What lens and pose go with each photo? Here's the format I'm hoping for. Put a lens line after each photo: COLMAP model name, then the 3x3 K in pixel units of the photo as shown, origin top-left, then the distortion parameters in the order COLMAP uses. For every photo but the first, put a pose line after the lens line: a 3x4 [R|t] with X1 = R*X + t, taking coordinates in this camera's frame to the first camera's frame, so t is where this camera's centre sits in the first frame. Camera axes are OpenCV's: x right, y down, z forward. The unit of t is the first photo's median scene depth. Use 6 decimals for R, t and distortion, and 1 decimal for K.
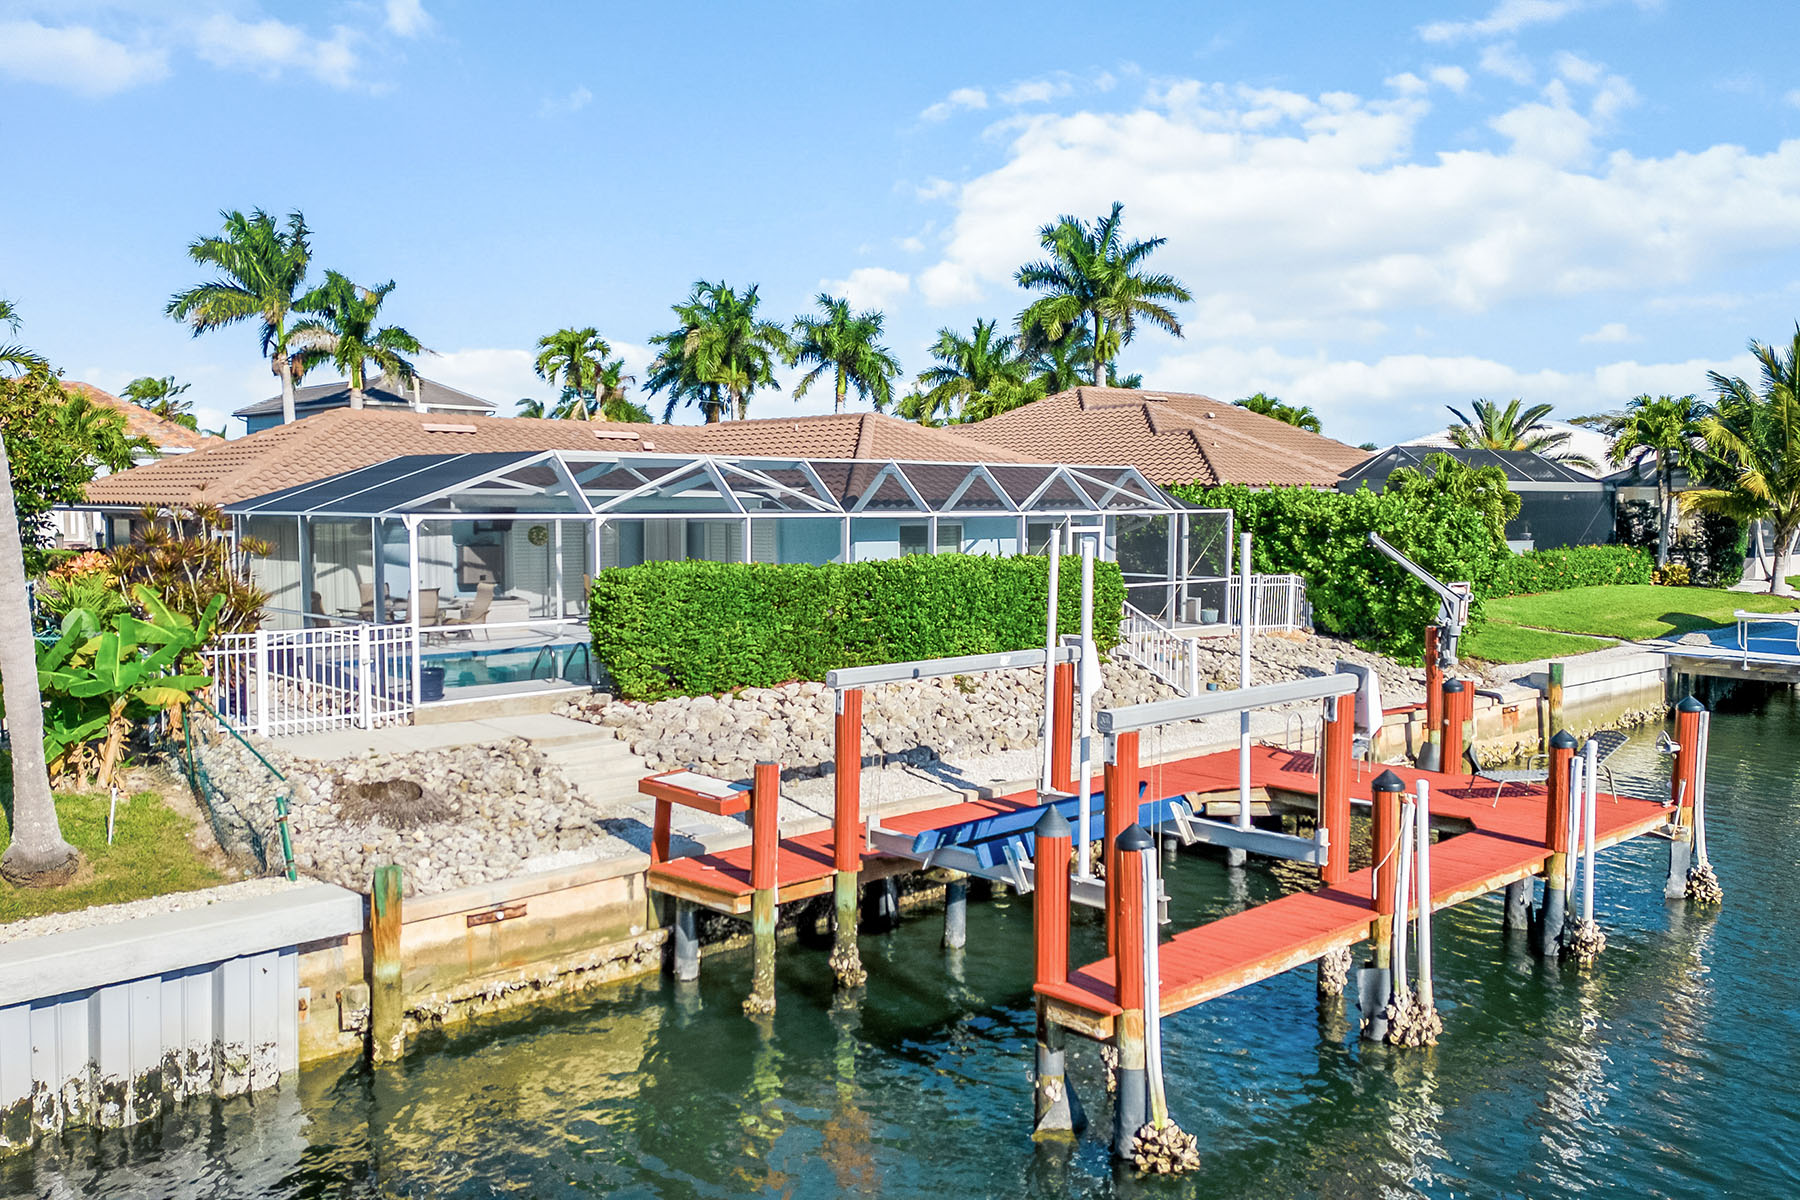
lens RADIAL K [[1453.9, 0, 897.1], [0, 1453.9, 600.0], [0, 0, 1]] dist [0.041321, -0.011624]
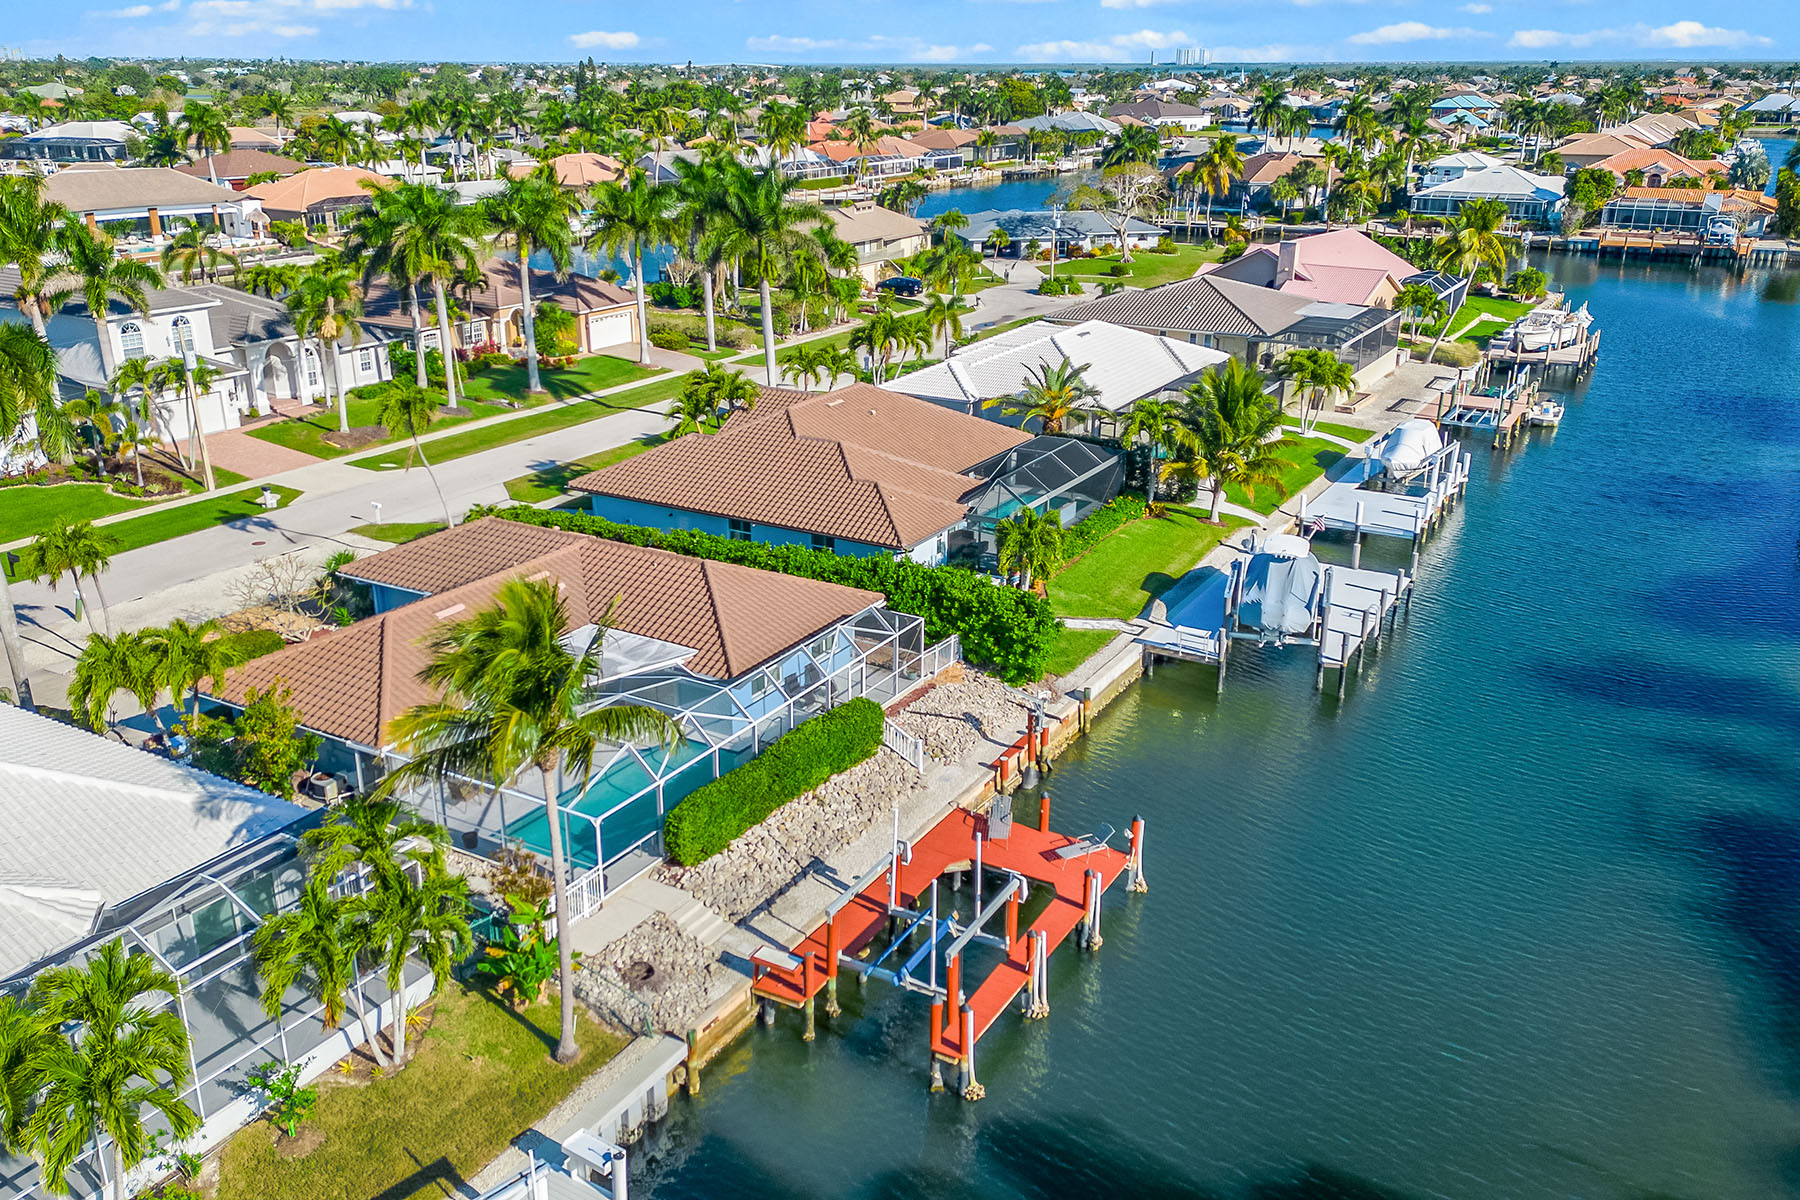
lens RADIAL K [[1453.9, 0, 900.0], [0, 1453.9, 596.4], [0, 0, 1]] dist [0.041321, -0.011624]
pose [[0.955845, -0.105056, 0.274450, -0.458066], [0.020900, 0.955853, 0.293100, -0.994173], [-0.293126, -0.274422, 0.915844, -0.991115]]
